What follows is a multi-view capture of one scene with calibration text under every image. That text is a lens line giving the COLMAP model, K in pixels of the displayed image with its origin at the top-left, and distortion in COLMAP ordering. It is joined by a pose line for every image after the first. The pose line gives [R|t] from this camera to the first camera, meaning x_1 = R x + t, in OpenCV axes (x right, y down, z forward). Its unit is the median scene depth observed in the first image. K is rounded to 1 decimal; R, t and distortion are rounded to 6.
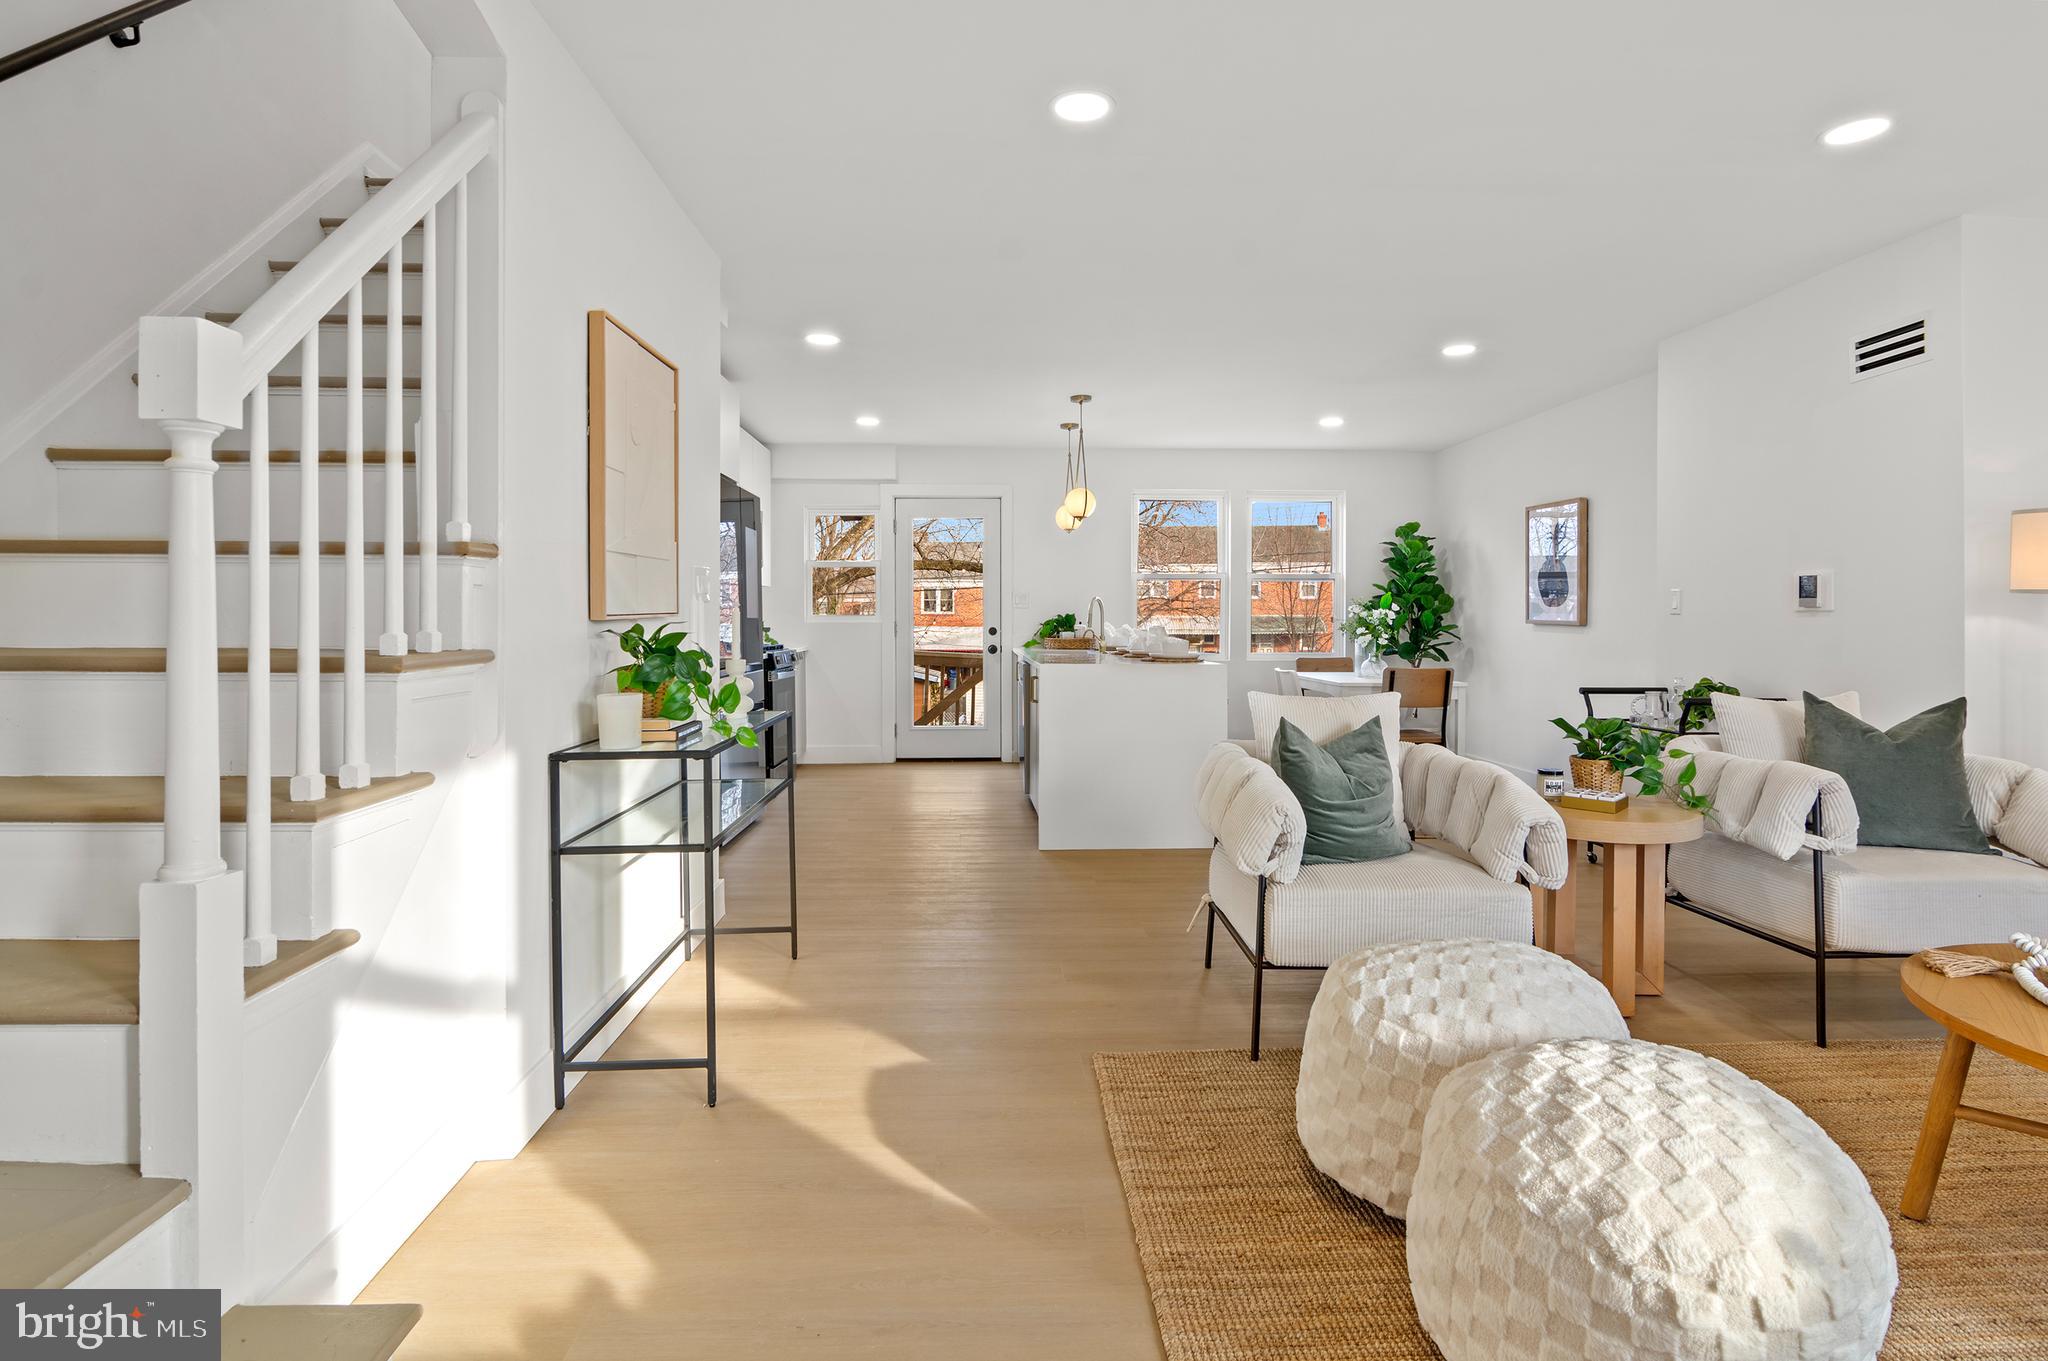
lens RADIAL K [[1017.6, 0, 1013.0], [0, 1017.6, 623.4], [0, 0, 1]] dist [-0.003837, -0.006408]
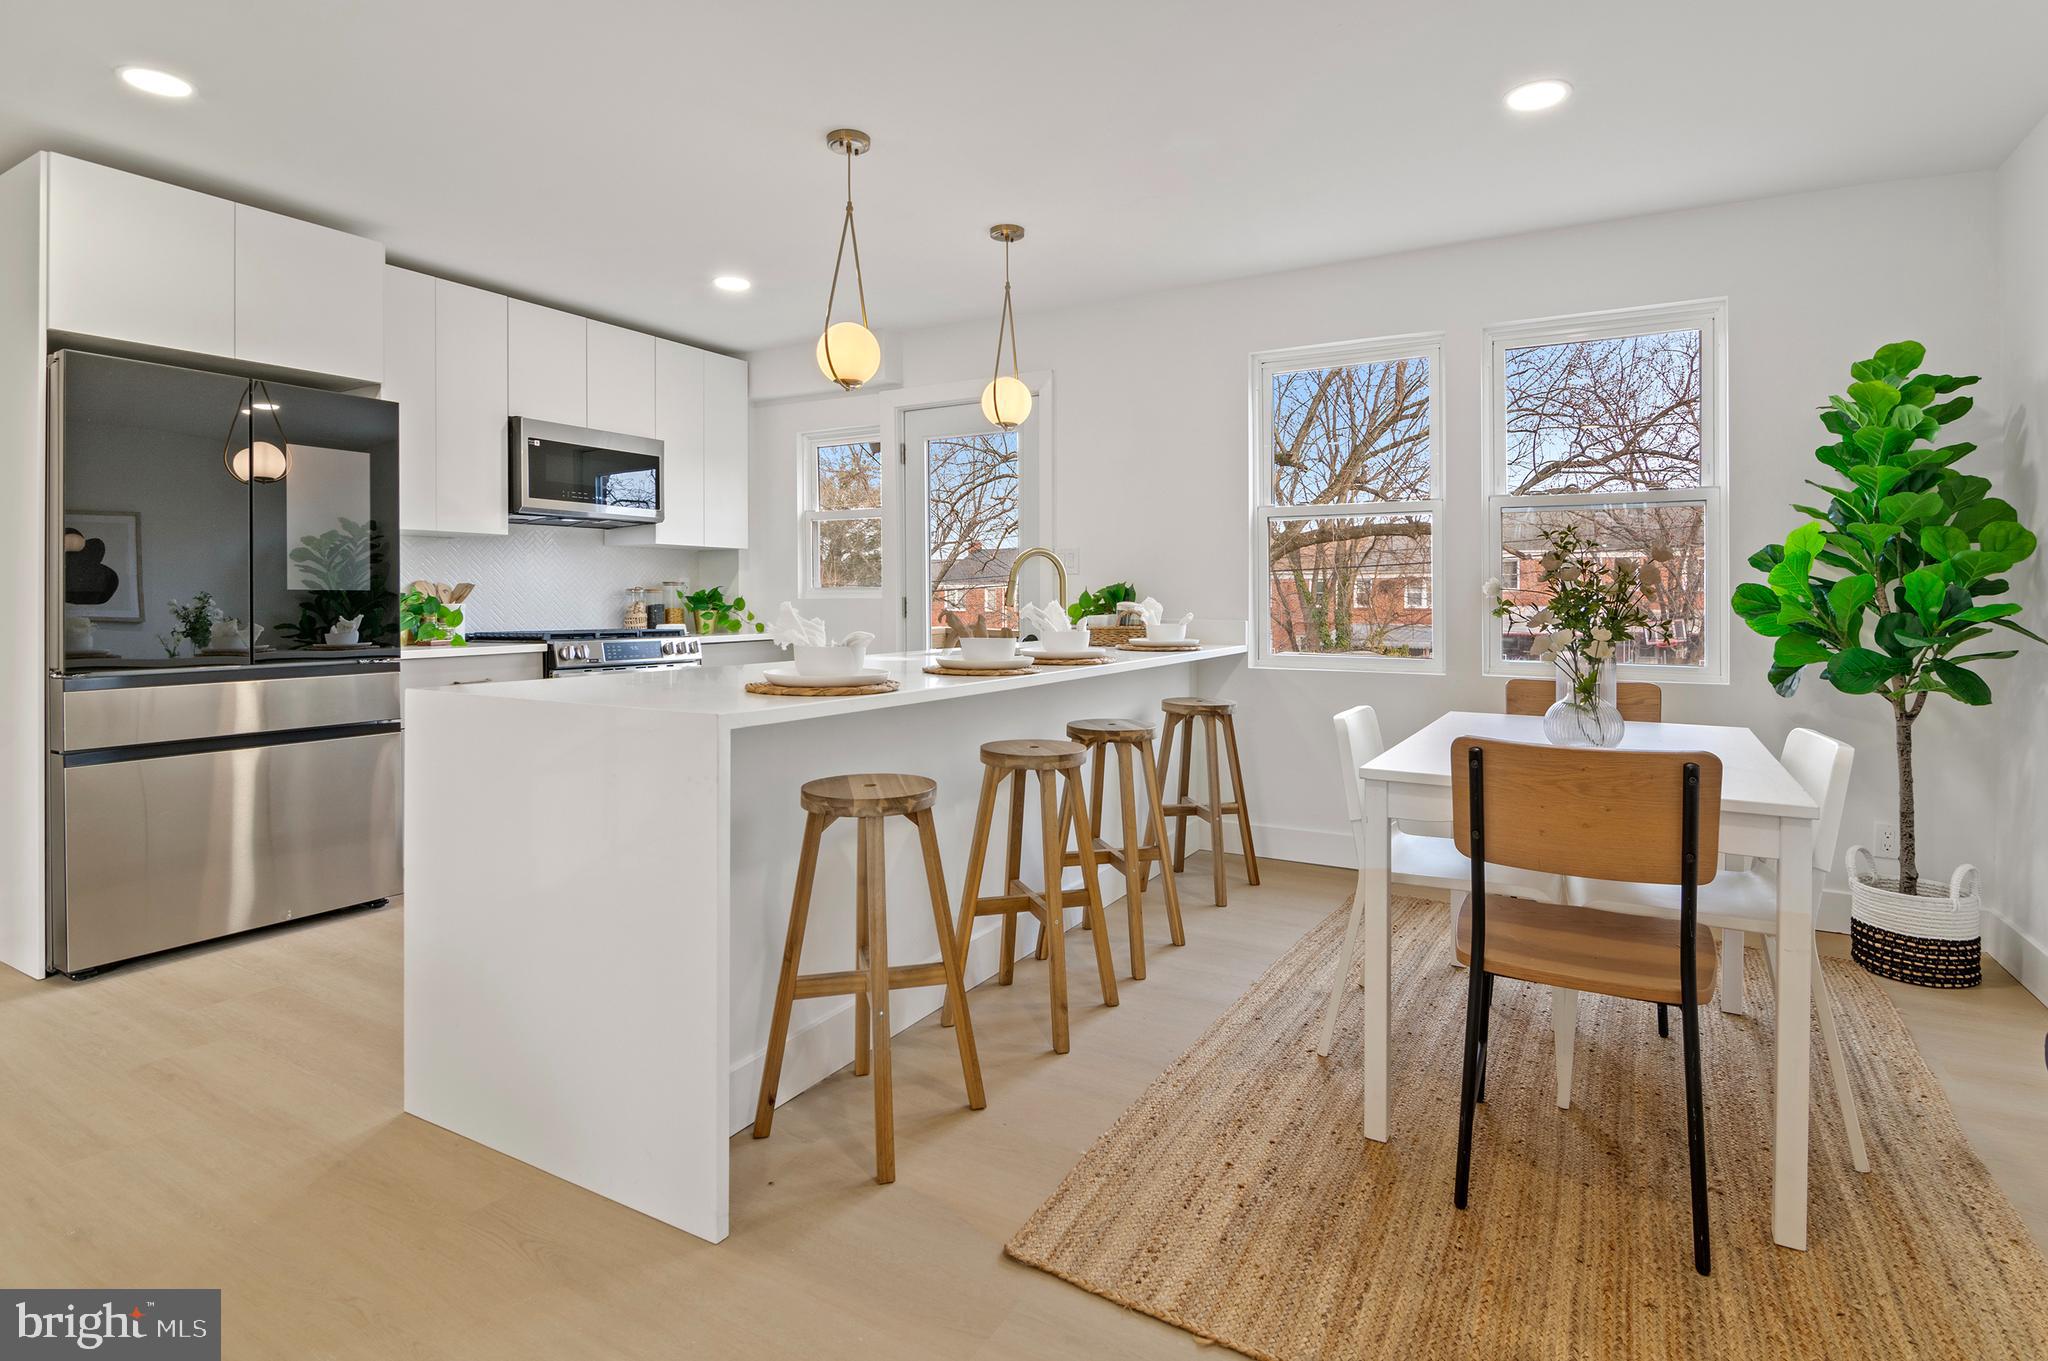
lens RADIAL K [[1017.6, 0, 1063.8], [0, 1017.6, 585.3], [0, 0, 1]] dist [-0.003837, -0.006408]
pose [[0.855009, -0.006035, -0.518578, 0.379447], [-0.002423, 0.999875, -0.015631, 0.001370], [0.518607, 0.014621, 0.854888, 0.595882]]
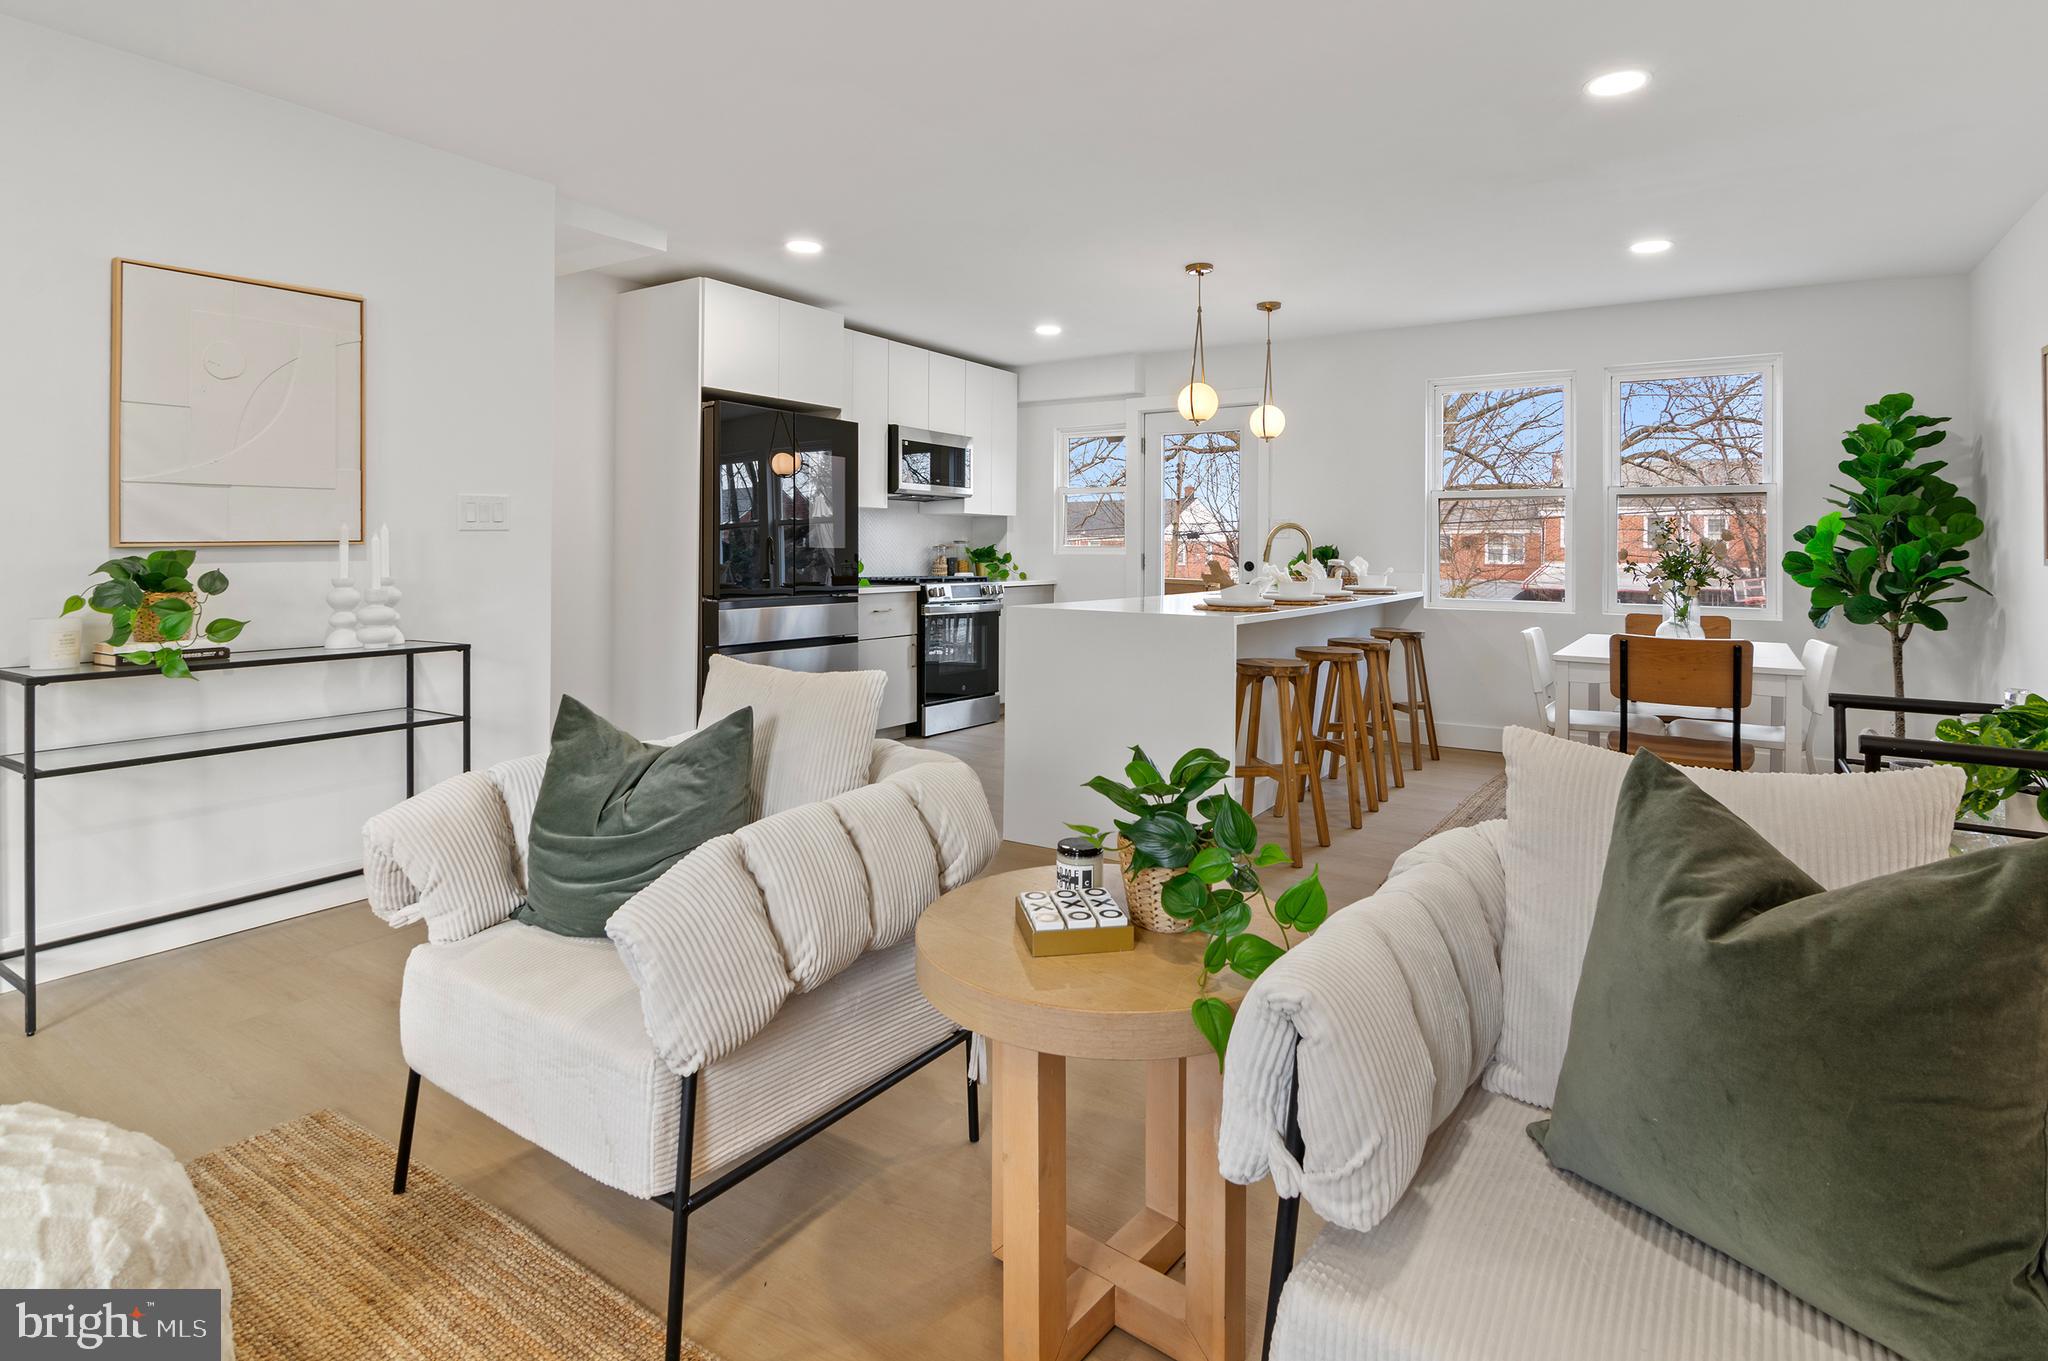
lens RADIAL K [[1017.6, 0, 1054.0], [0, 1017.6, 542.1], [0, 0, 1]] dist [-0.003837, -0.006408]
pose [[0.815940, 0.002248, -0.578133, 0.395780], [-0.010191, 0.999893, -0.010496, -0.001550], [0.578047, 0.014456, 0.815875, 0.285235]]
